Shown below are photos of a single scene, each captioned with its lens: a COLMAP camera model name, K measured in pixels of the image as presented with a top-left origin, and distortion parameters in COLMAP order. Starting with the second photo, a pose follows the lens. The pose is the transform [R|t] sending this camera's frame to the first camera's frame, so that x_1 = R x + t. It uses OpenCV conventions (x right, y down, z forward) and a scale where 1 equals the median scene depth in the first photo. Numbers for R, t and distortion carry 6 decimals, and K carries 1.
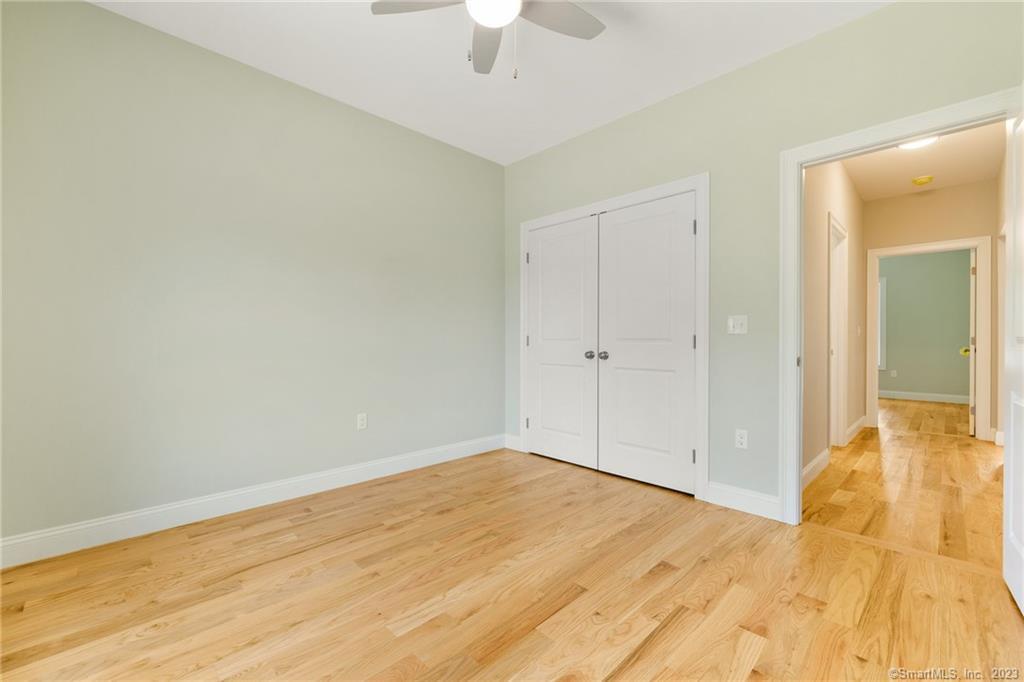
lens RADIAL K [[426.7, 0, 511.0], [0, 426.7, 339.8], [0, 0, 1]] dist [-0.001362, -0.000010]
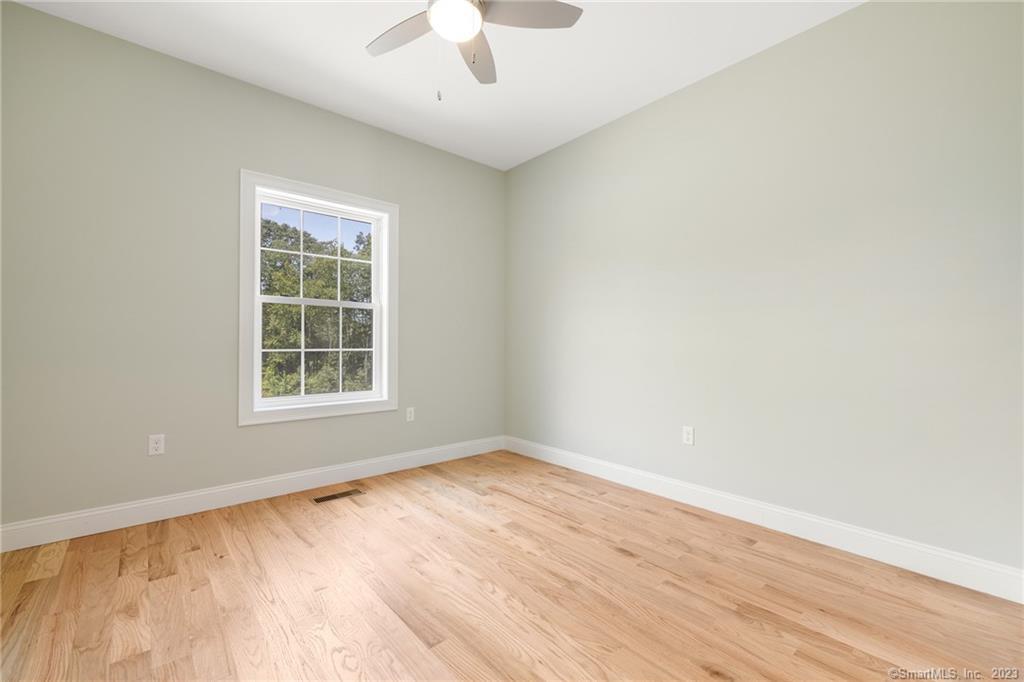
lens RADIAL K [[426.7, 0, 511.0], [0, 426.7, 339.8], [0, 0, 1]] dist [-0.001362, -0.000010]
pose [[-0.053022, -0.005570, -0.998578, 0.693200], [-0.006515, 0.999965, -0.005232, -0.002832], [0.998572, 0.006229, -0.053056, 0.833820]]
